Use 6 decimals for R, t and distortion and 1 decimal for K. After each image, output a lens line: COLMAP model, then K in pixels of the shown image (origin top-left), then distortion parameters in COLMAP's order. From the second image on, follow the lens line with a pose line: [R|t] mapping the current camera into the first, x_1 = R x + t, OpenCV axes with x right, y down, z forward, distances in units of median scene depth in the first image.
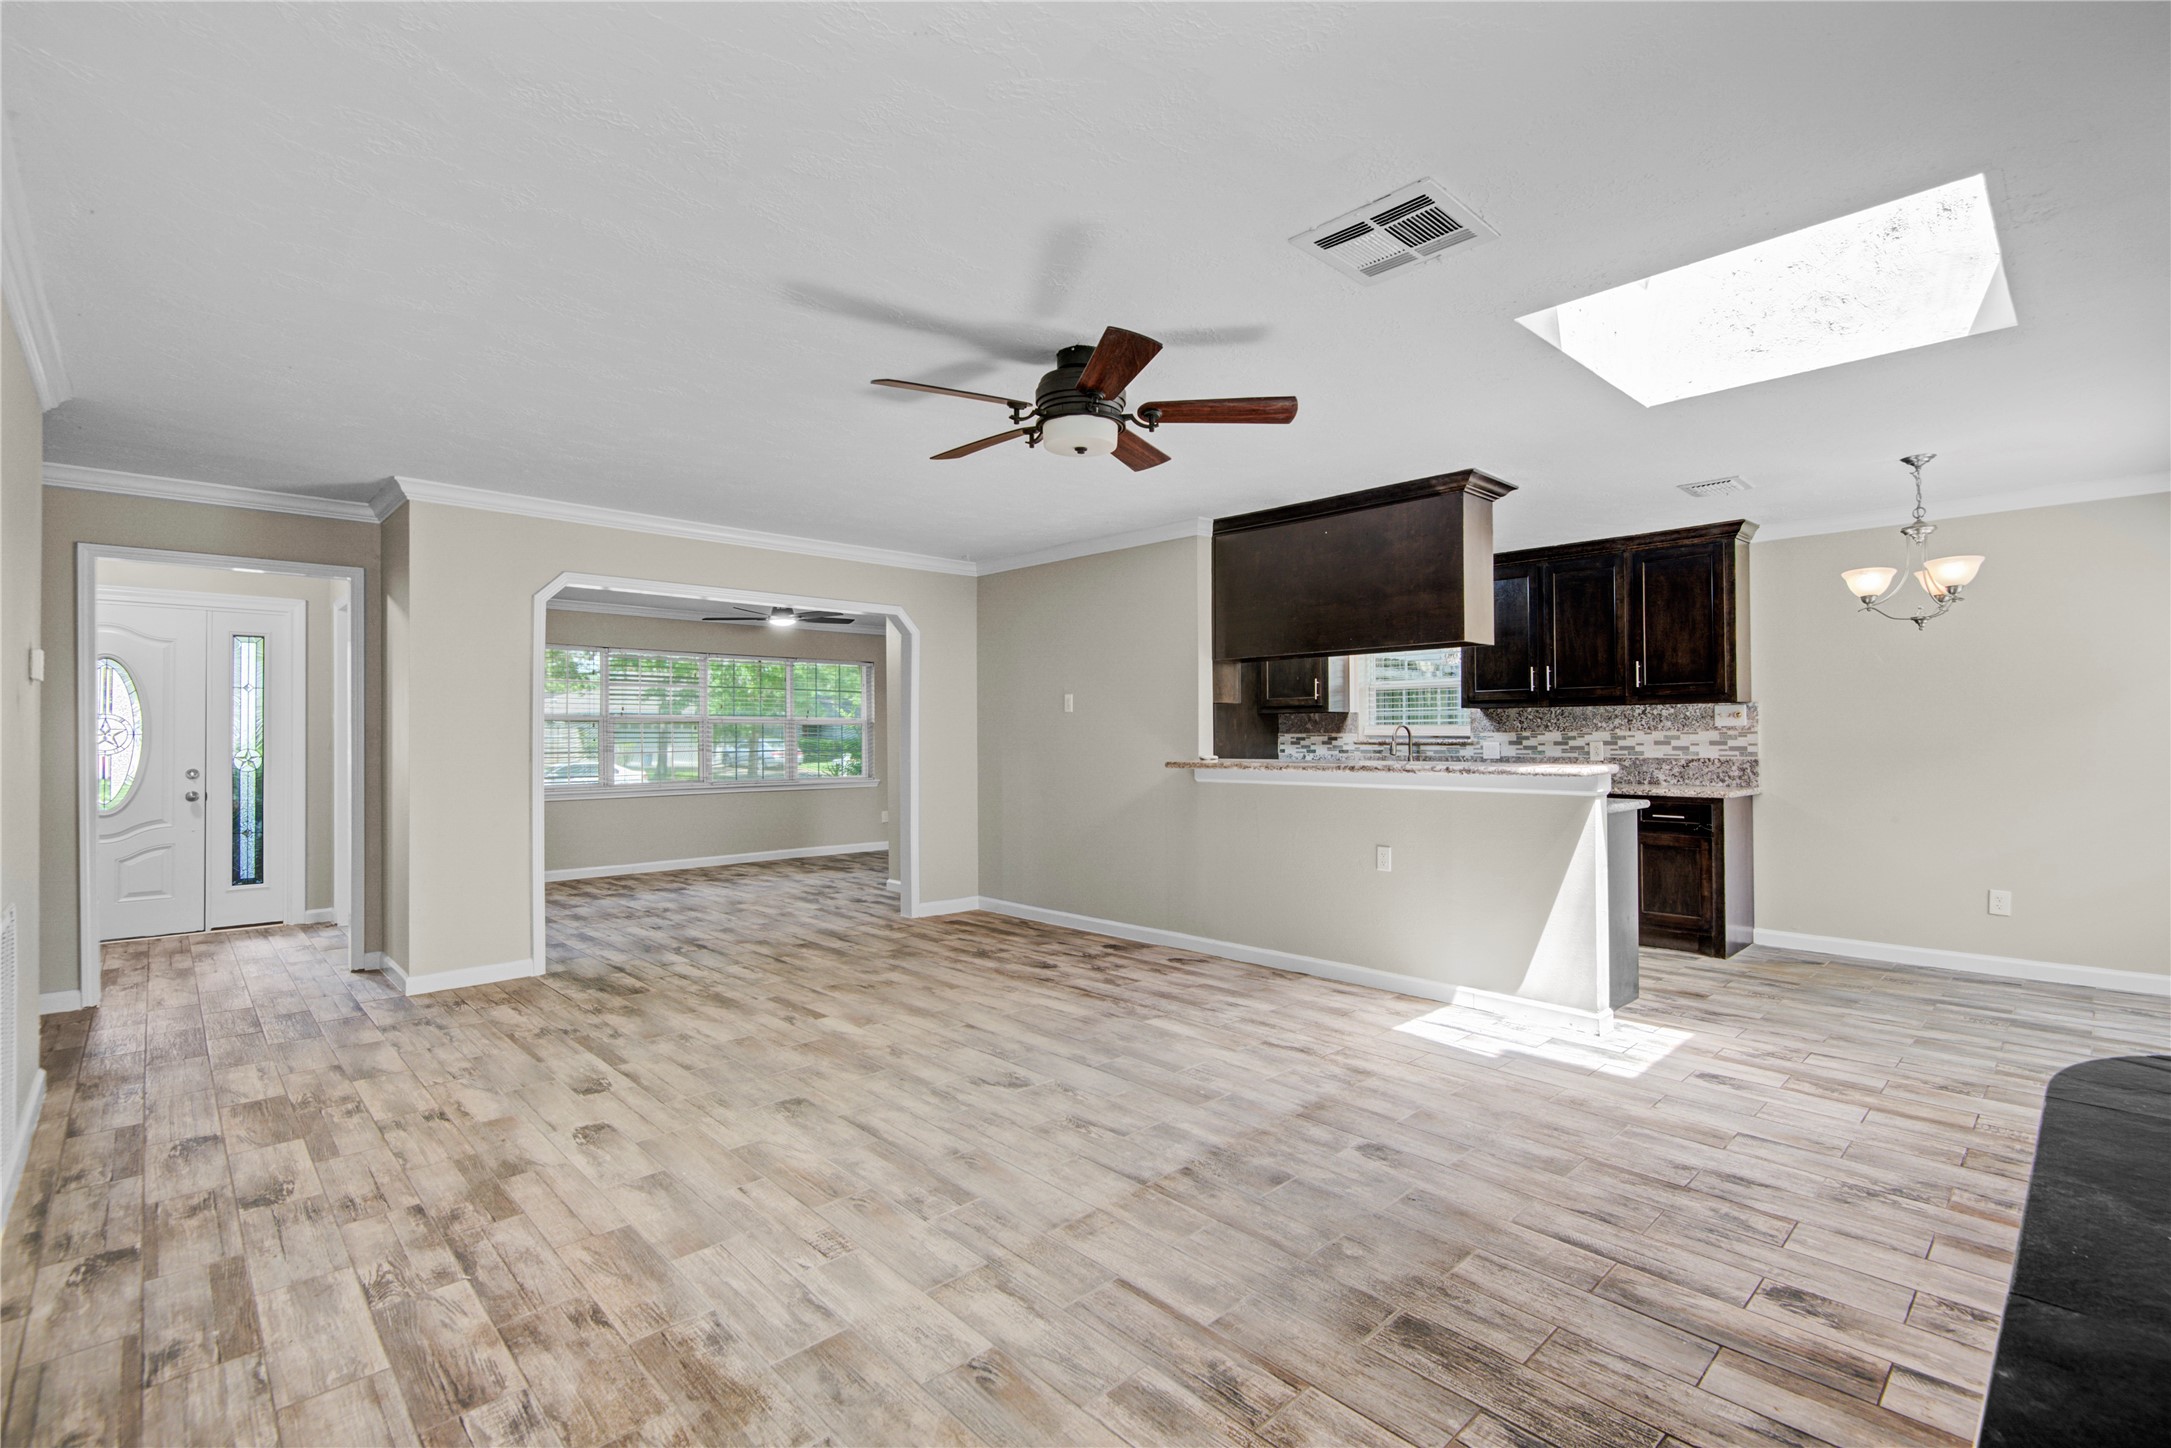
lens RADIAL K [[1005.3, 0, 1085.5], [0, 1005.3, 724.0], [0, 0, 1]] dist [0.001585, -0.005772]
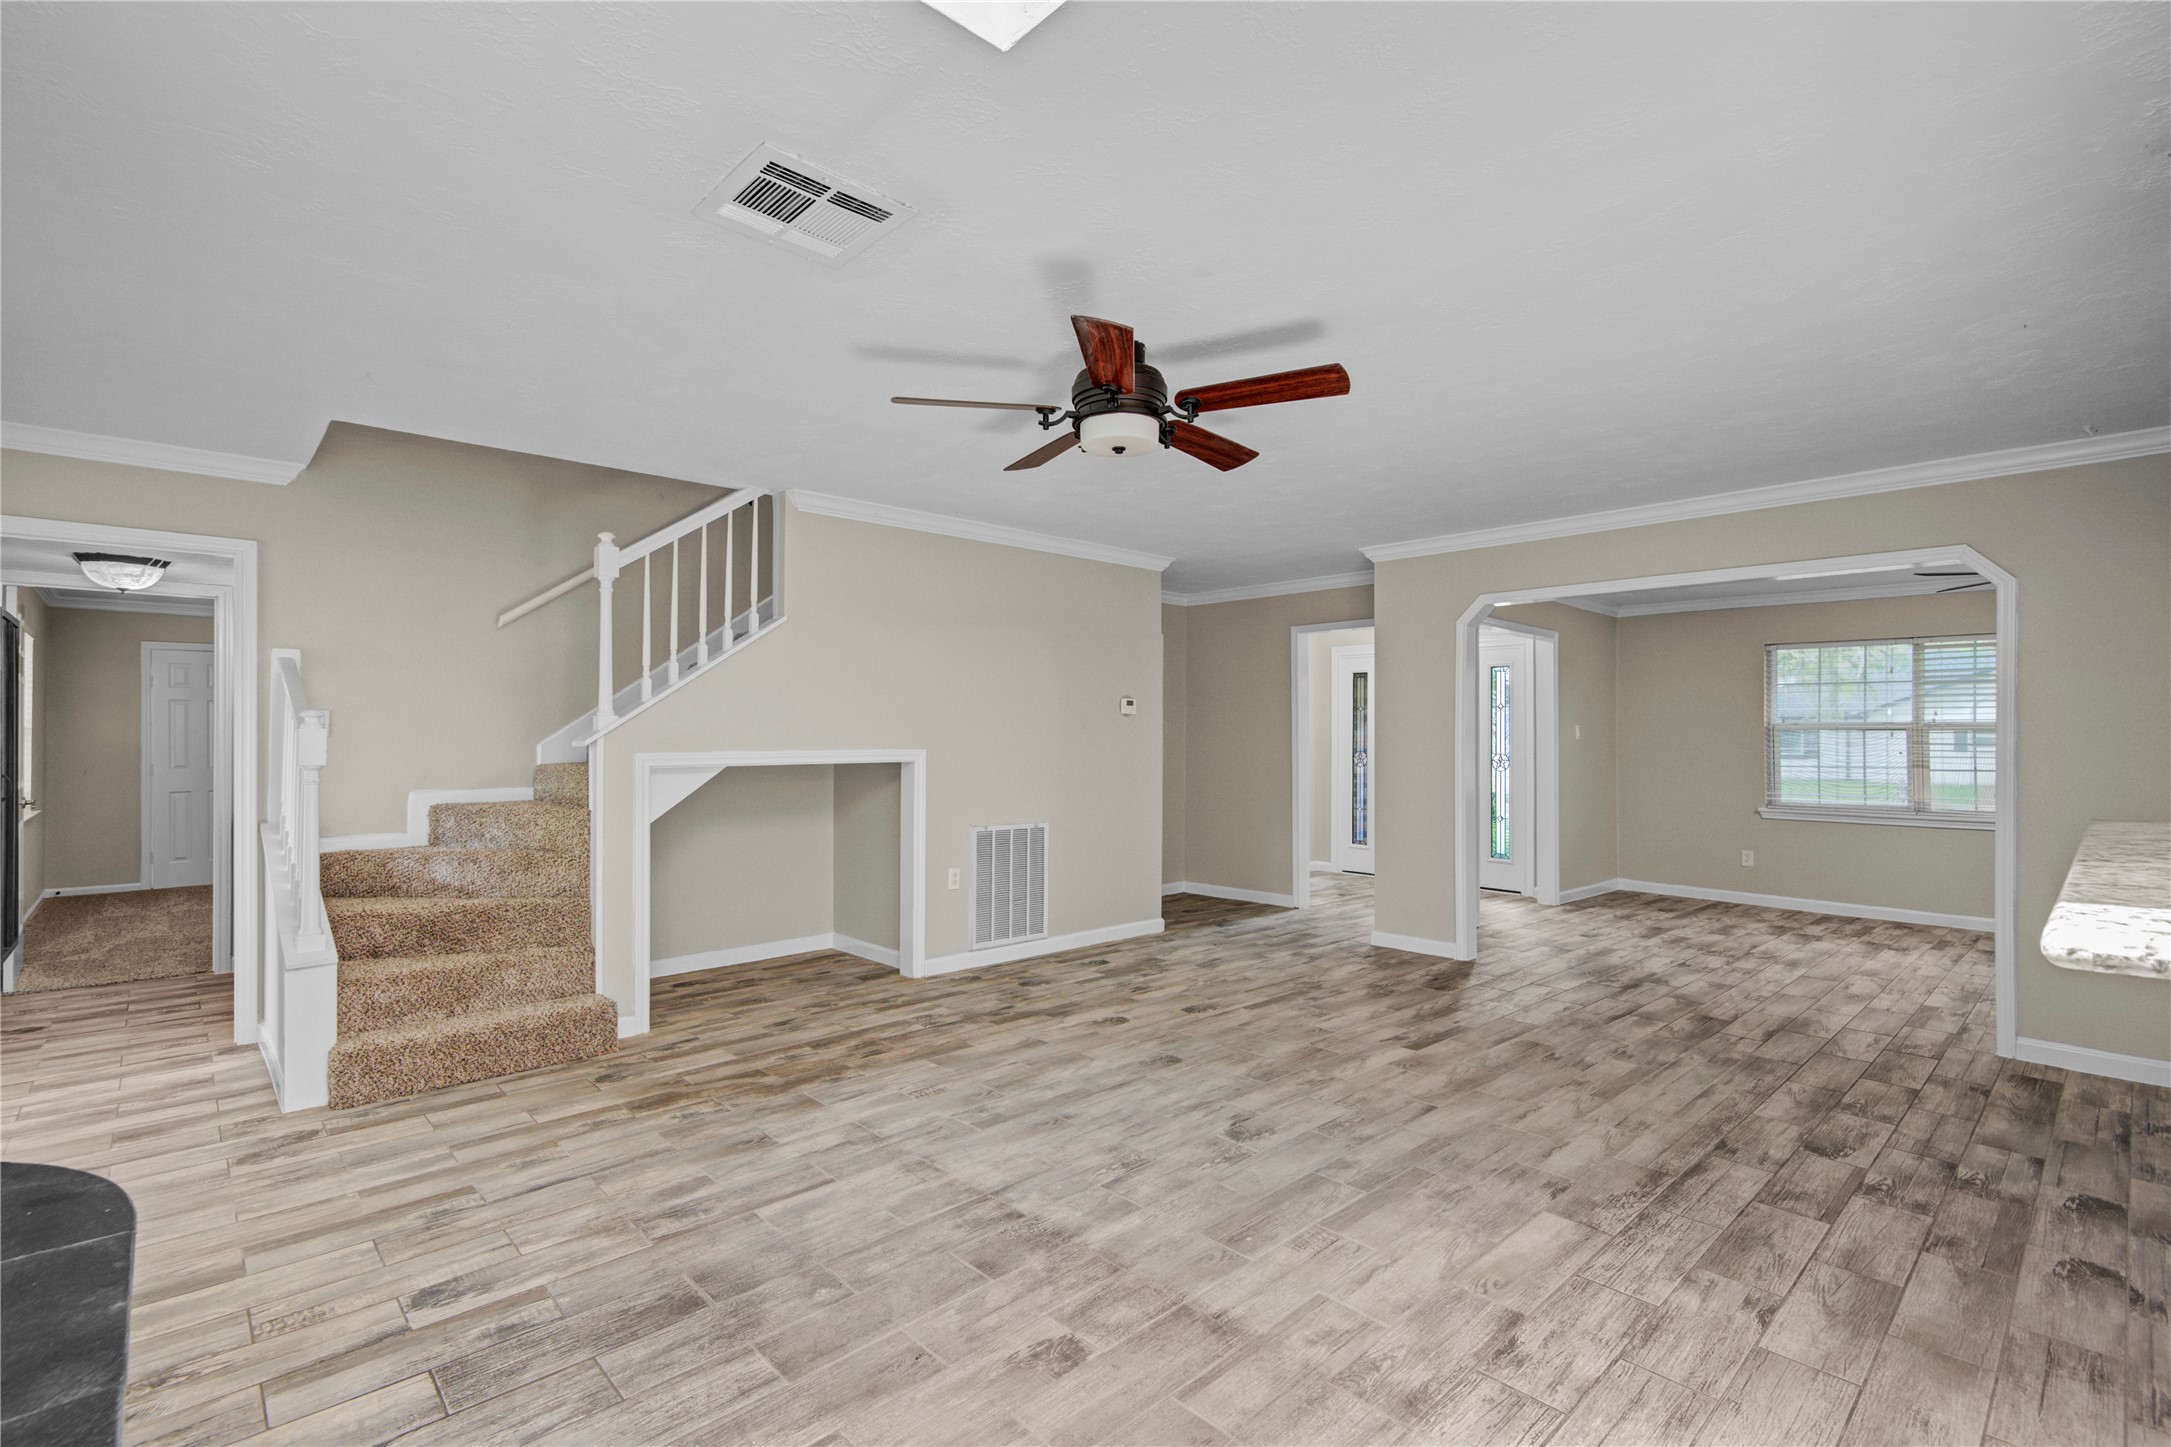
lens RADIAL K [[973.0, 0, 1085.5], [0, 973.0, 723.5], [0, 0, 1]] dist [0.002653, -0.005393]
pose [[-0.013242, -0.010606, -0.999856, 1.007917], [0.003052, 0.999939, -0.010647, -0.012339], [0.999908, -0.003192, -0.013209, 1.058182]]
